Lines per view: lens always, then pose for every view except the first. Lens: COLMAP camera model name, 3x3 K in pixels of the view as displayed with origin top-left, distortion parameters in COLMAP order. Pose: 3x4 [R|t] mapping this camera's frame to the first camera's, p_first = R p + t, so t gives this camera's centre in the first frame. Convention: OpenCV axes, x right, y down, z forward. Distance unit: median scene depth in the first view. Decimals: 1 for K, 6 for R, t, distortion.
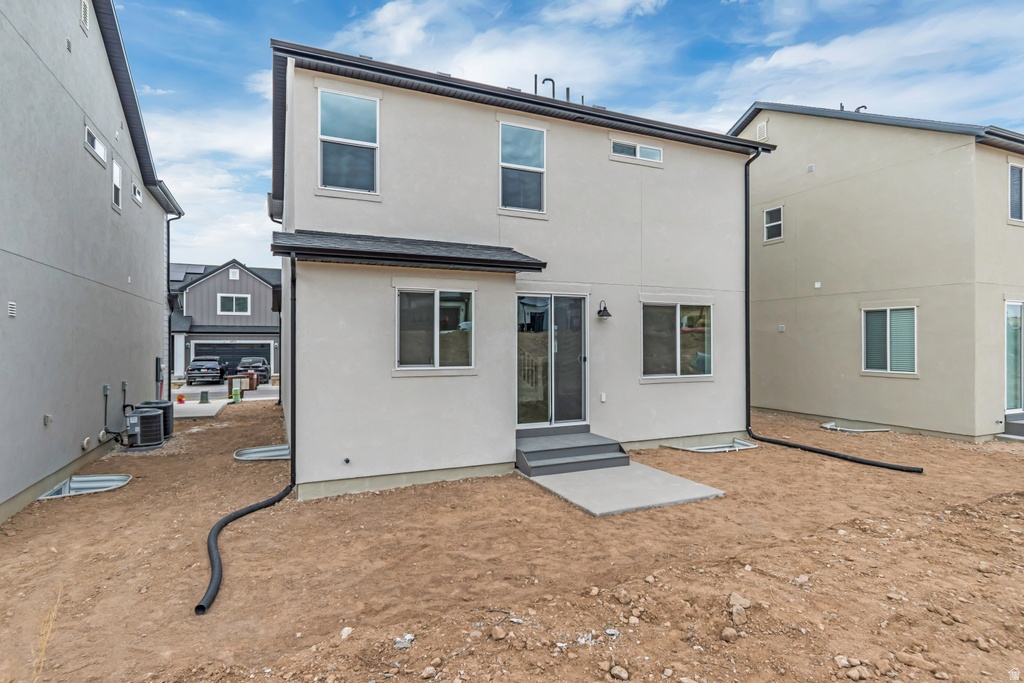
lens RADIAL K [[534.2, 0, 513.8], [0, 534.2, 343.3], [0, 0, 1]] dist [0.006040, -0.002534]
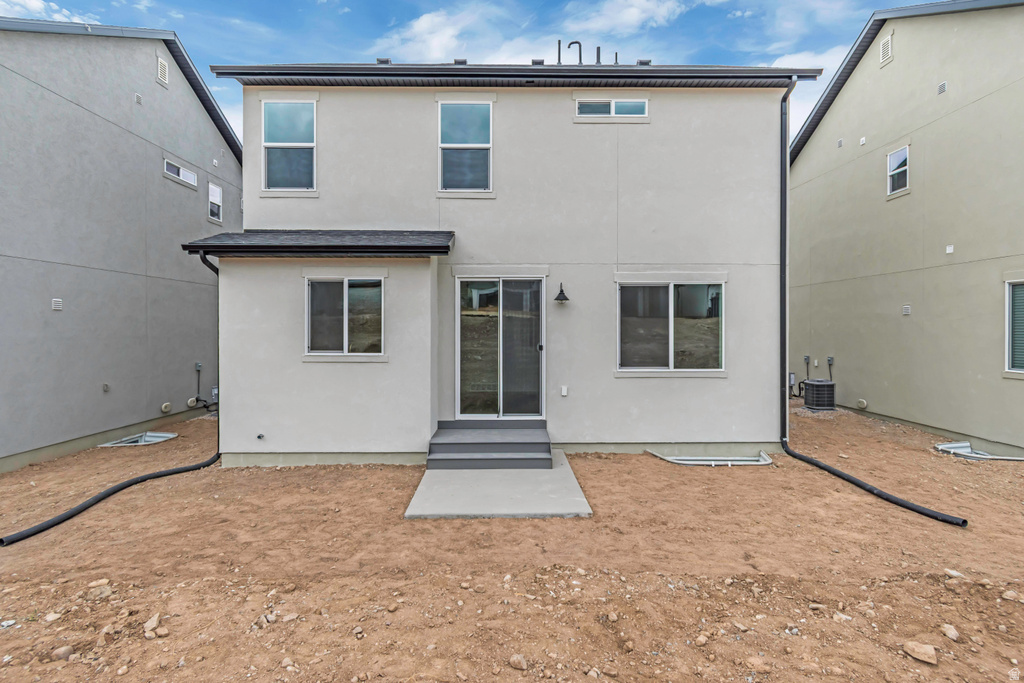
lens RADIAL K [[534.2, 0, 516.0], [0, 534.2, 336.0], [0, 0, 1]] dist [0.006040, -0.002534]
pose [[0.916461, 0.006552, -0.400070, 0.515388], [-0.001568, 0.999917, 0.012784, -0.002261], [0.400120, -0.011089, 0.916396, 0.169659]]
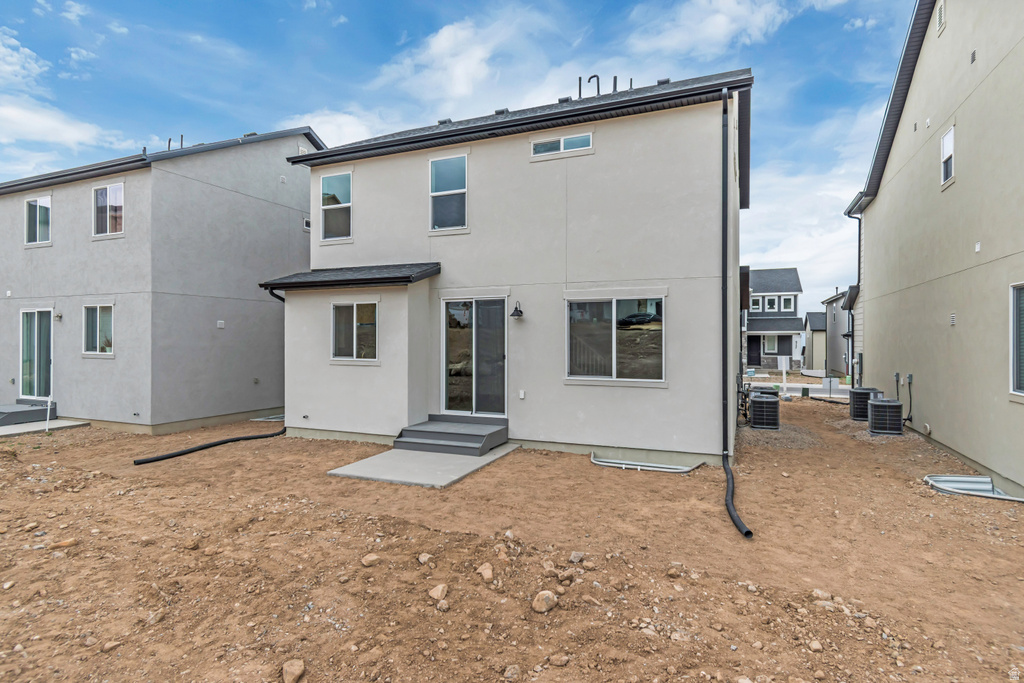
lens RADIAL K [[534.2, 0, 520.8], [0, 534.2, 343.9], [0, 0, 1]] dist [0.006040, -0.002534]
pose [[0.681590, 0.006473, -0.731705, 1.054858], [-0.003169, 0.999978, 0.005895, -0.003487], [0.731727, -0.001699, 0.681595, 0.335037]]
